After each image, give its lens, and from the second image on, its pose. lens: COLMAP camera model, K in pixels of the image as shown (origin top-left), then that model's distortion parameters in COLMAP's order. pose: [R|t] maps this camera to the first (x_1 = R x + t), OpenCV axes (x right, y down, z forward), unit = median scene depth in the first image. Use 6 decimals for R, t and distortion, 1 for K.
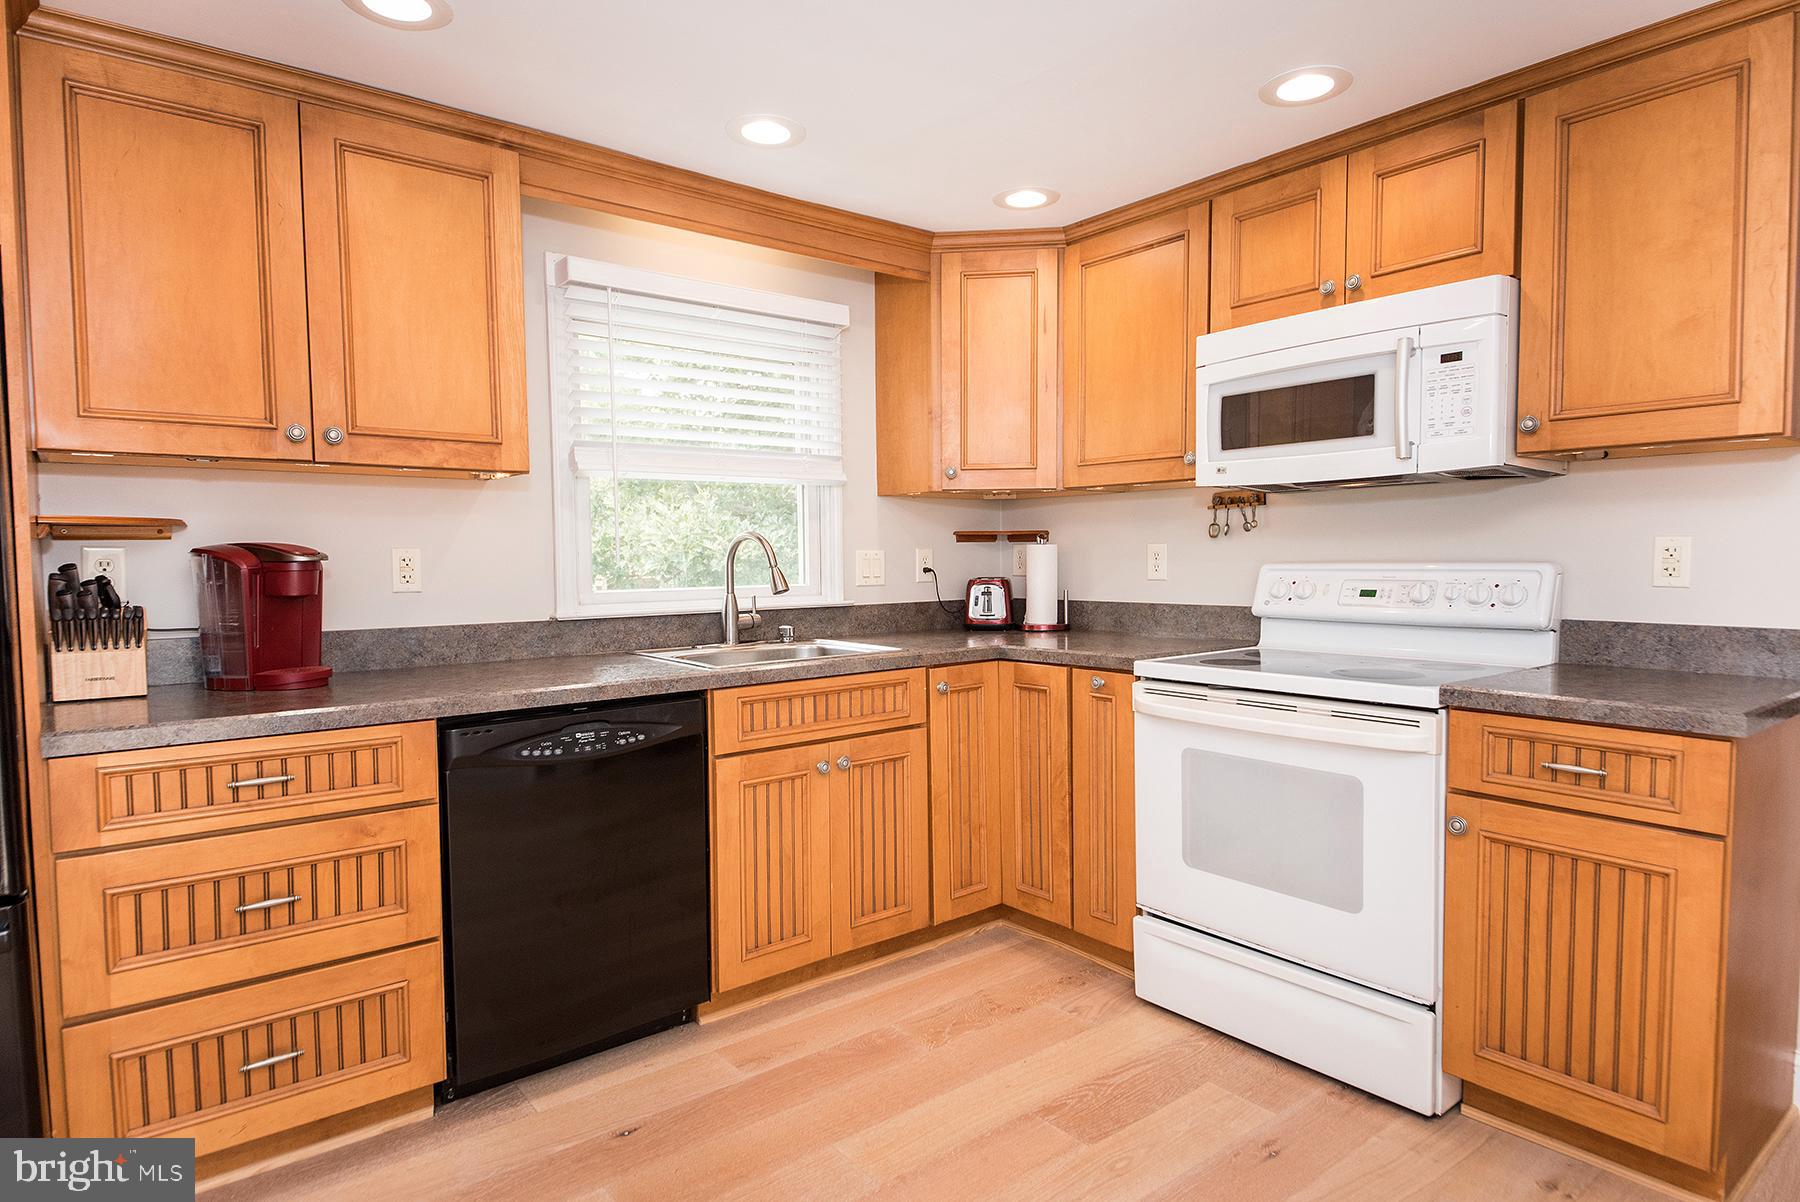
lens RADIAL K [[1004.9, 0, 901.7], [0, 1004.9, 608.1], [0, 0, 1]] dist [0.064427, -0.055479]
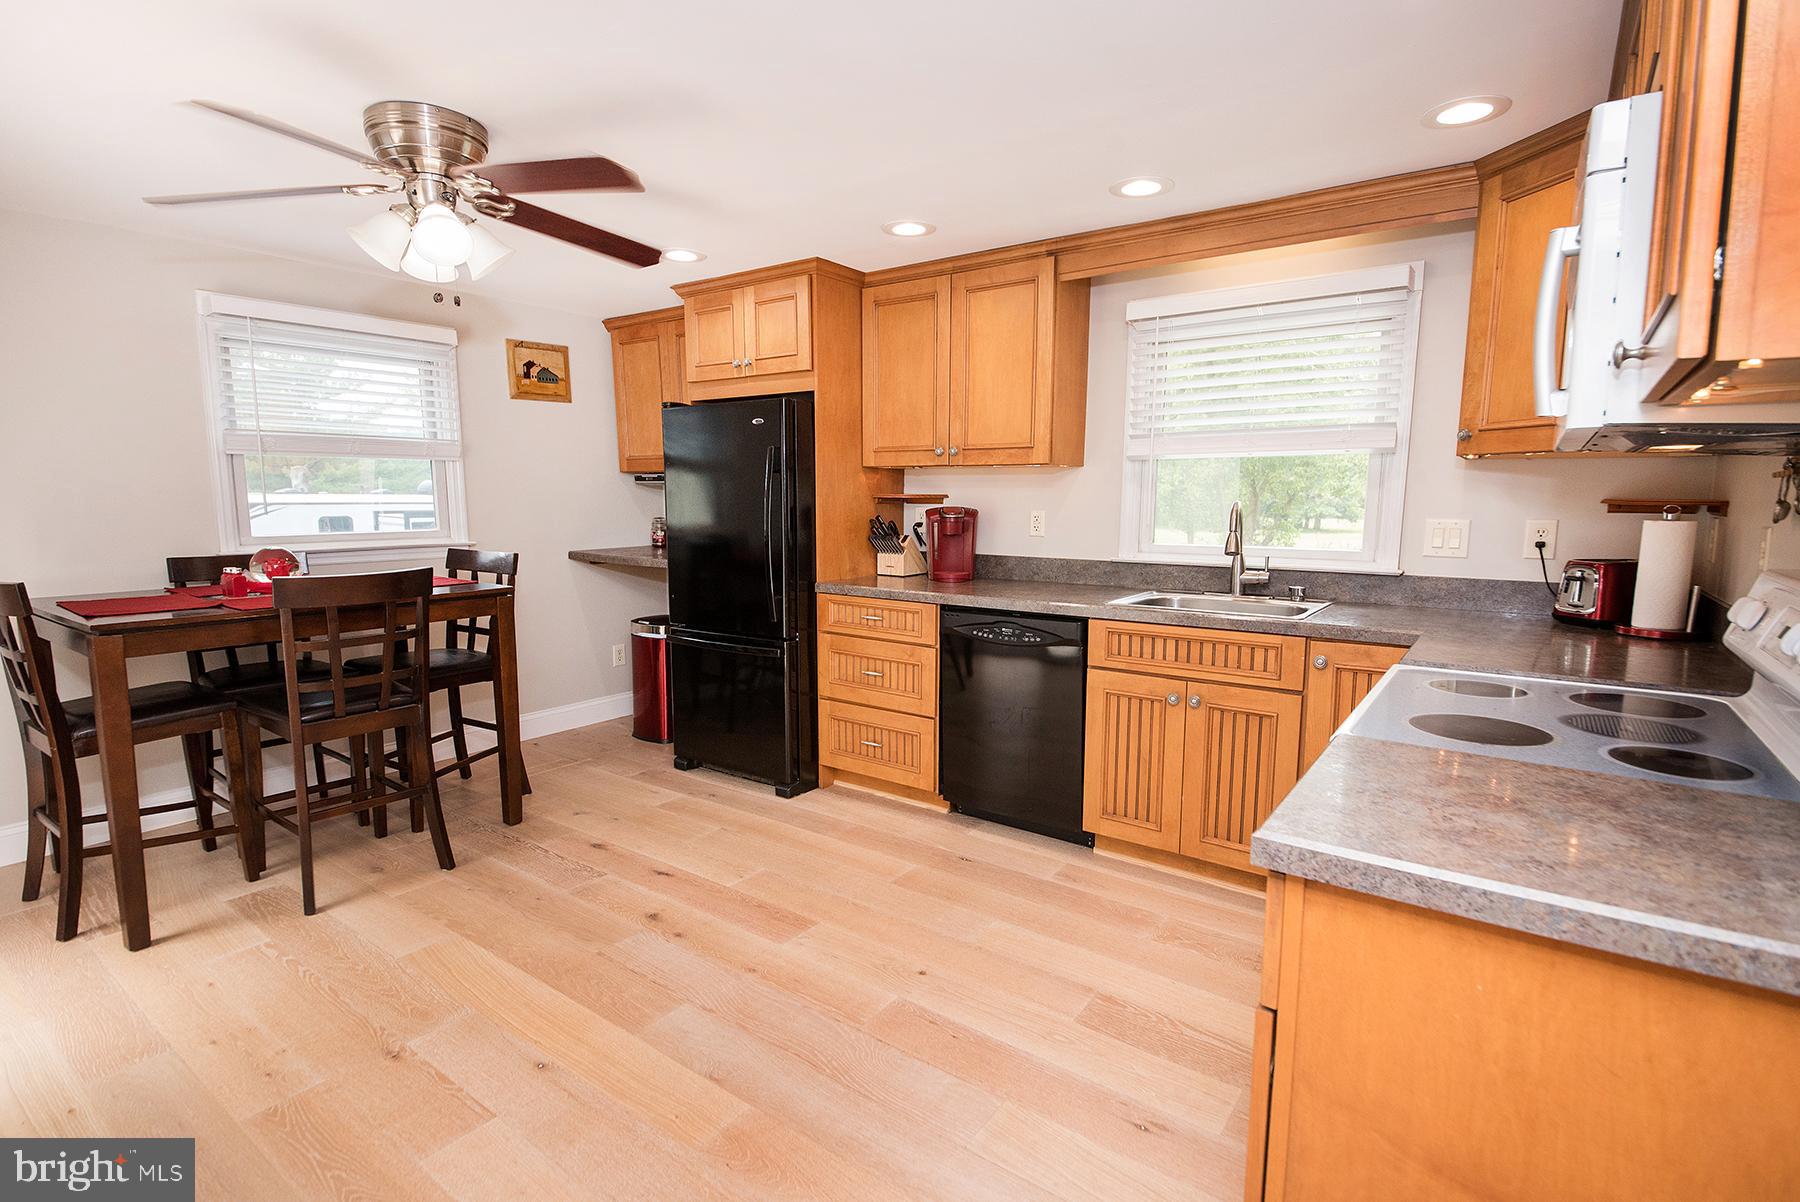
lens RADIAL K [[866.4, 0, 900.8], [0, 866.4, 607.4], [0, 0, 1]] dist [0.058664, -0.051502]
pose [[0.262213, 0.137581, -0.955152, 0.830392], [-0.058586, 0.990229, 0.126550, -0.066277], [0.963230, 0.022775, 0.267711, 0.395949]]
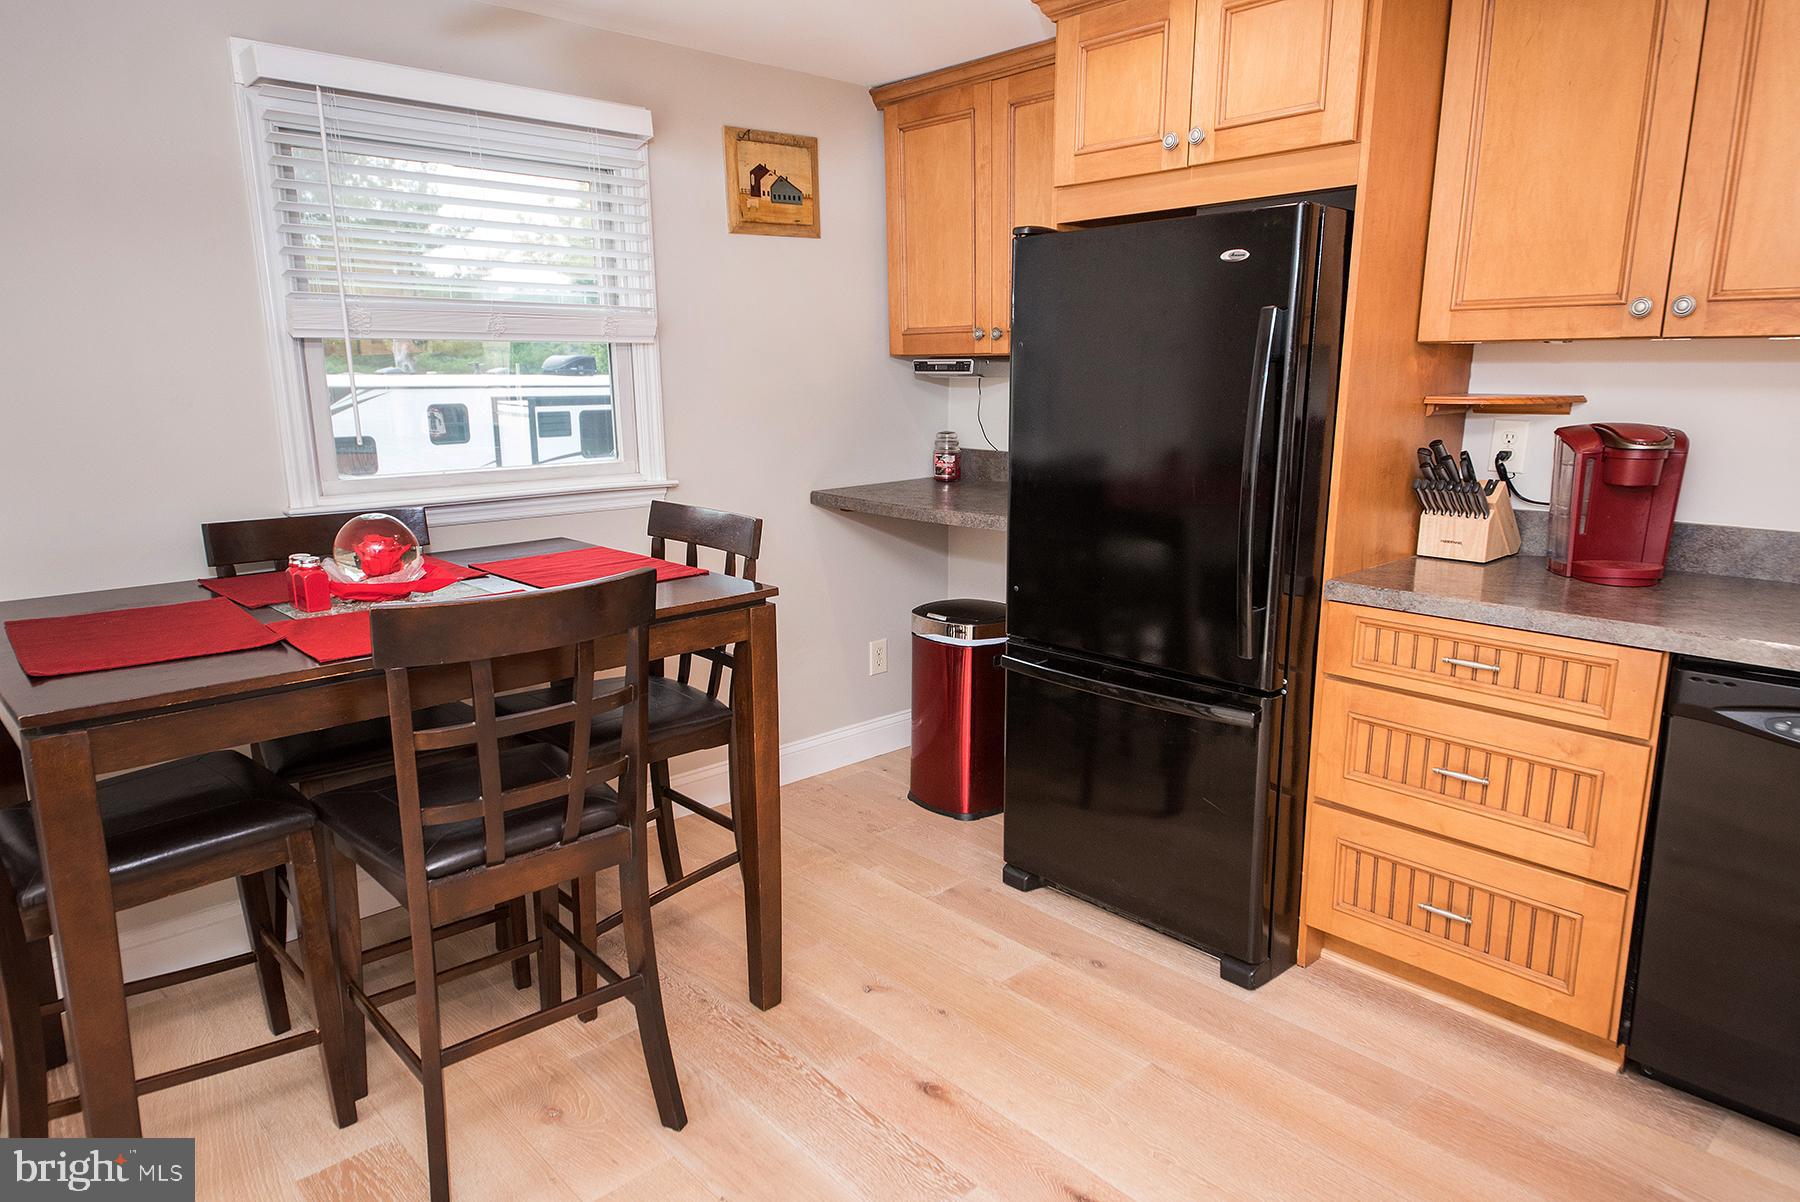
lens RADIAL K [[1127.3, 0, 902.4], [0, 1127.3, 606.9], [0, 0, 1]] dist [0.103402, -0.082513]
pose [[0.072493, 0.219122, -0.973001, 0.339362], [-0.051008, 0.975105, 0.215796, -0.082309], [0.996064, 0.033987, 0.081865, 0.222104]]
